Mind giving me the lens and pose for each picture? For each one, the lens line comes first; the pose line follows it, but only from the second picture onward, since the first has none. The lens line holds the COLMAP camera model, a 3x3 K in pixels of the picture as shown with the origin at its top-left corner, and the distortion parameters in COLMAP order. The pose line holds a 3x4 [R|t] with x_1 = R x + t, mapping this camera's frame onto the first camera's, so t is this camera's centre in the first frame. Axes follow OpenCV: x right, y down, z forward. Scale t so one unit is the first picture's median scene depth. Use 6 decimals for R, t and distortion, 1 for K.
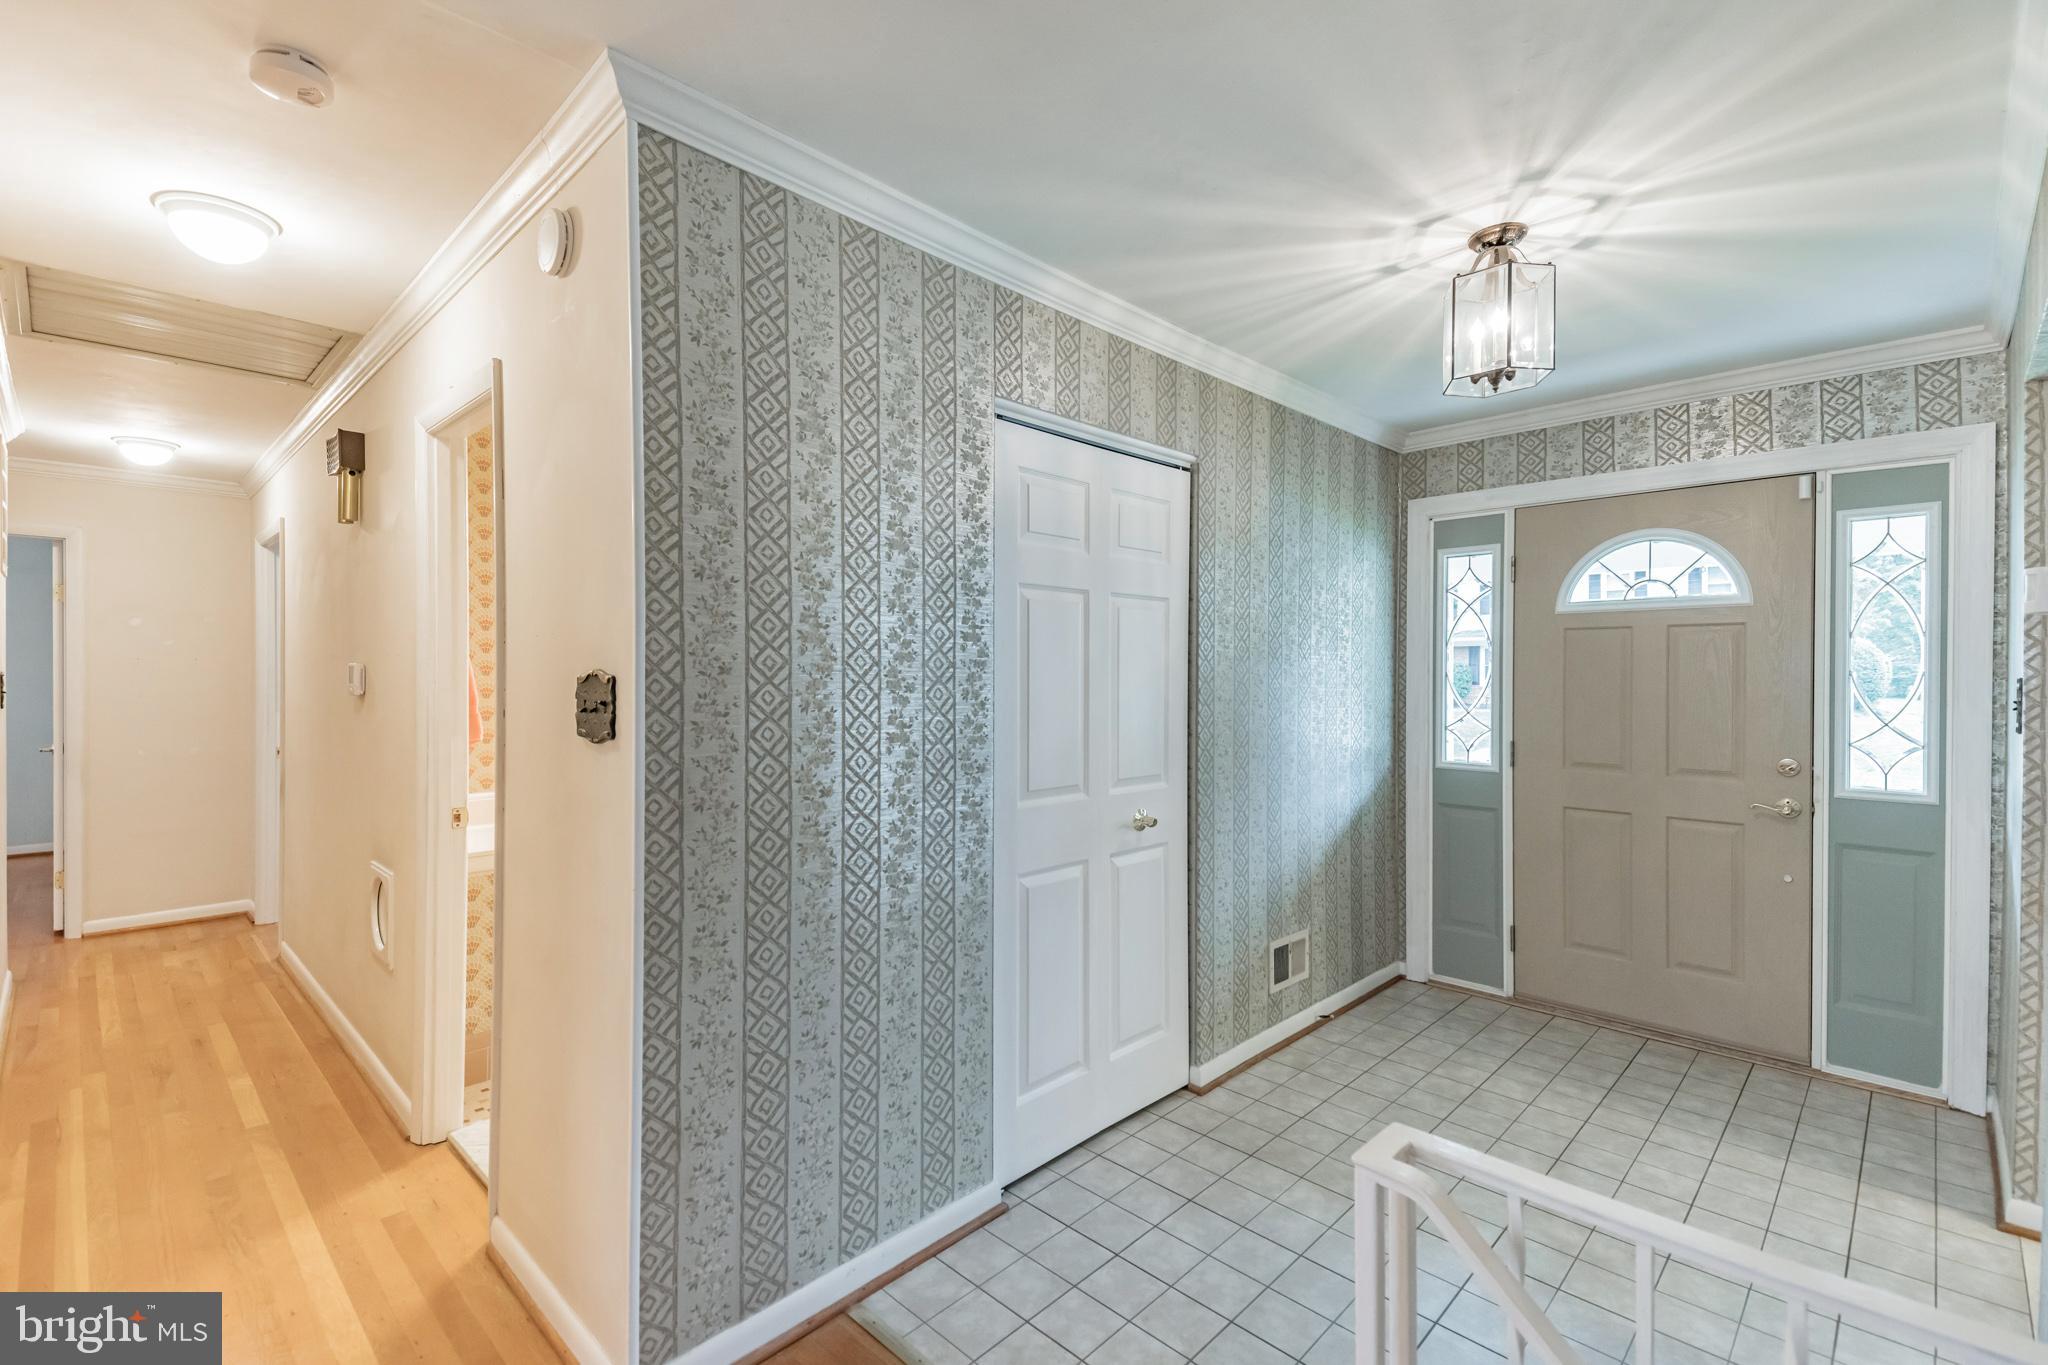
lens RADIAL K [[894.9, 0, 1017.3], [0, 894.9, 676.2], [0, 0, 1]] dist [0.049900, -0.004399]
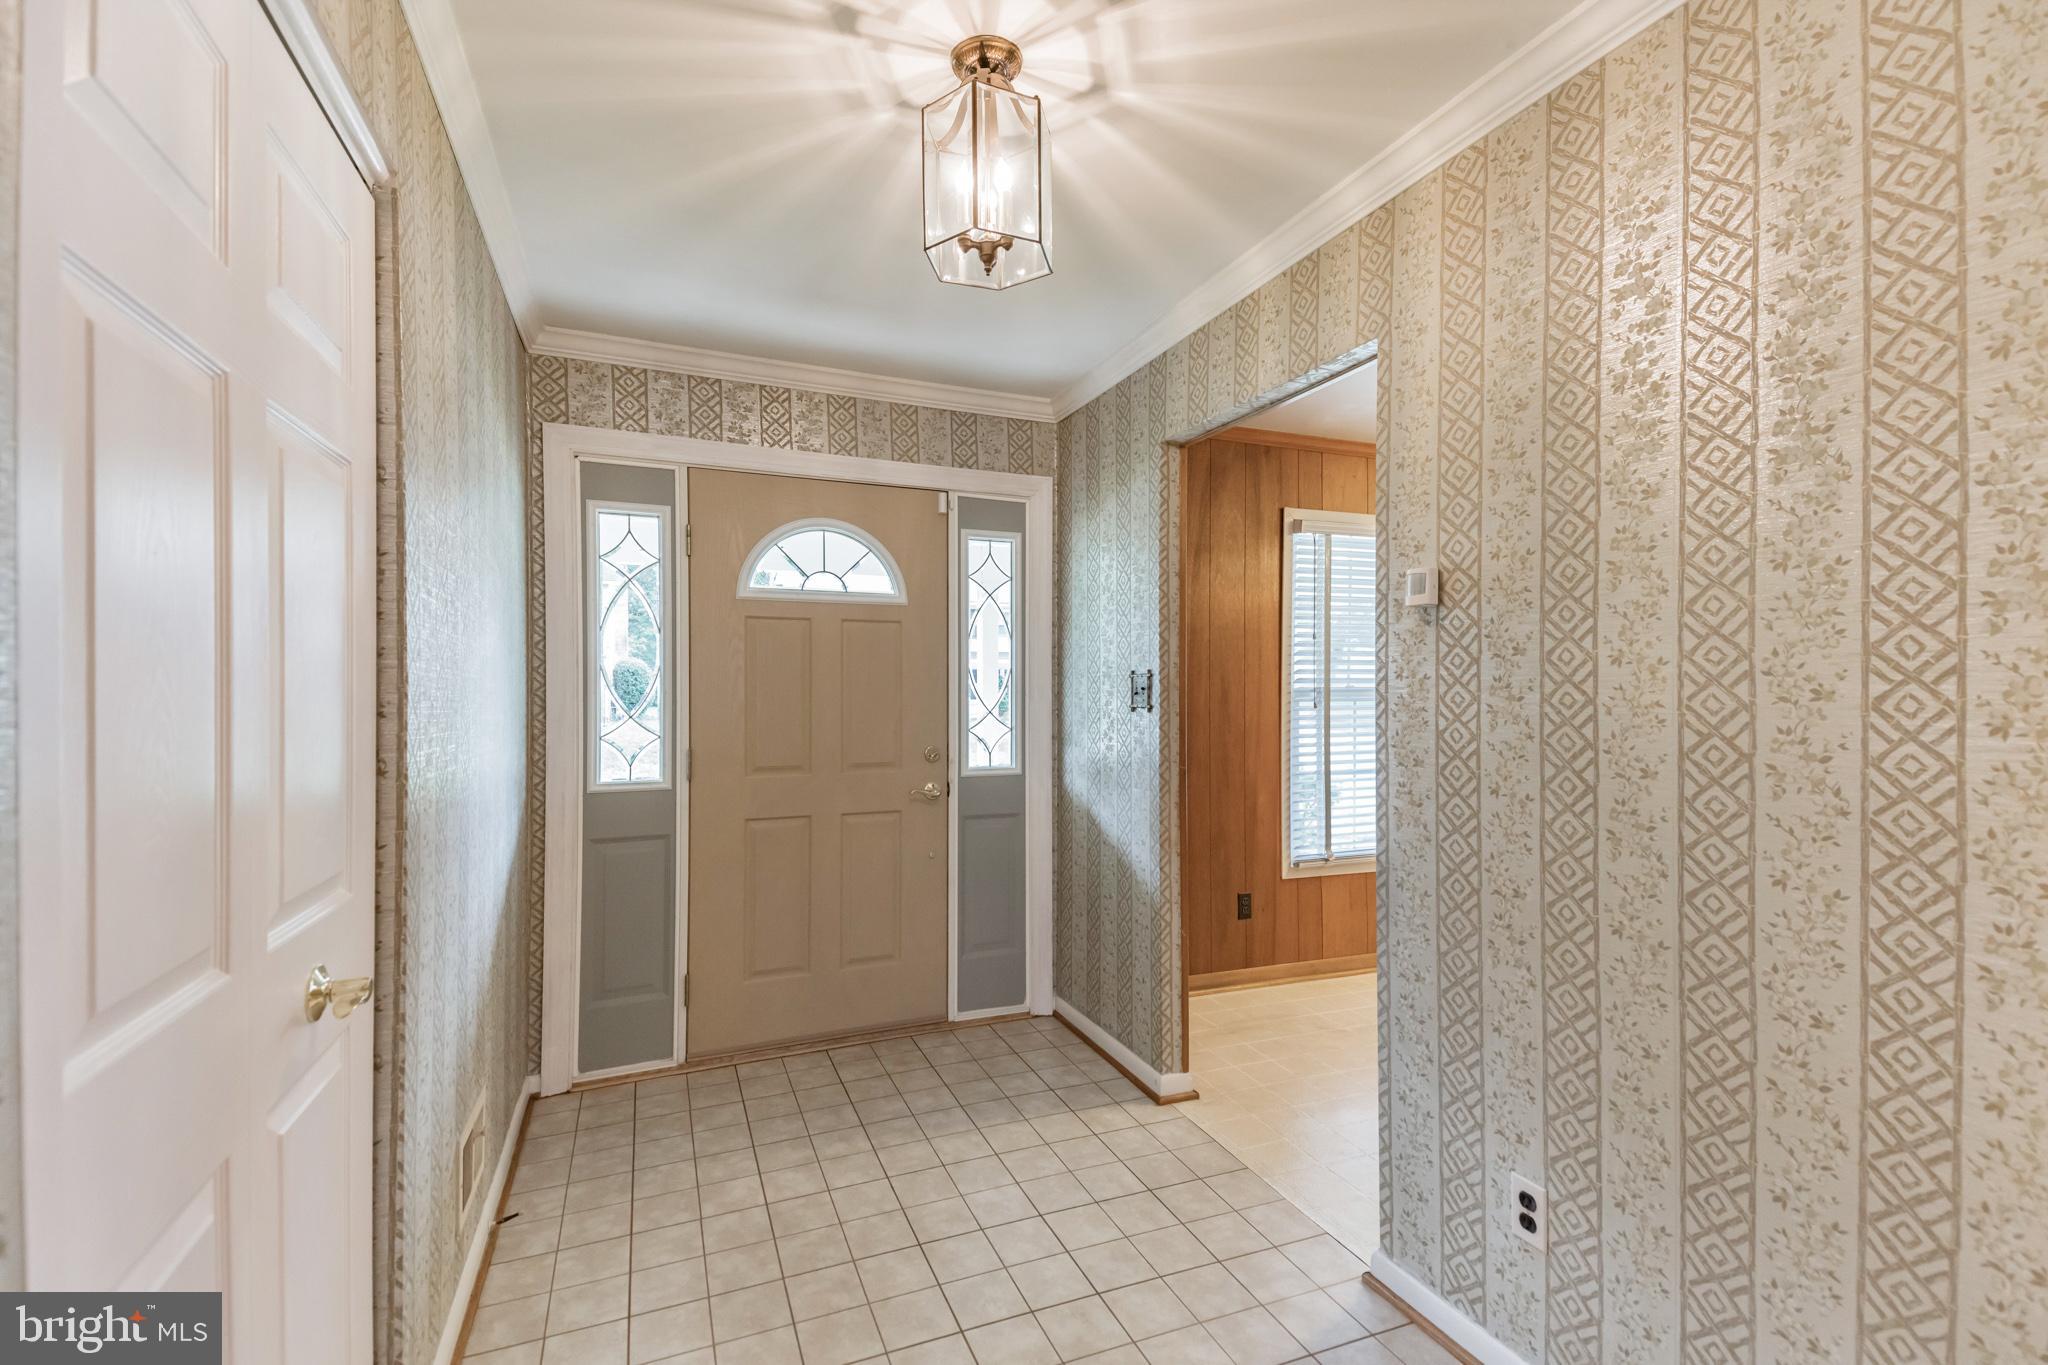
lens RADIAL K [[894.9, 0, 1020.7], [0, 894.9, 690.2], [0, 0, 1]] dist [0.049900, -0.004399]
pose [[0.388860, 0.001294, 0.921296, -0.100907], [-0.000442, 0.999999, -0.001218, 0.021742], [-0.921297, 0.000066, 0.388860, 0.460329]]
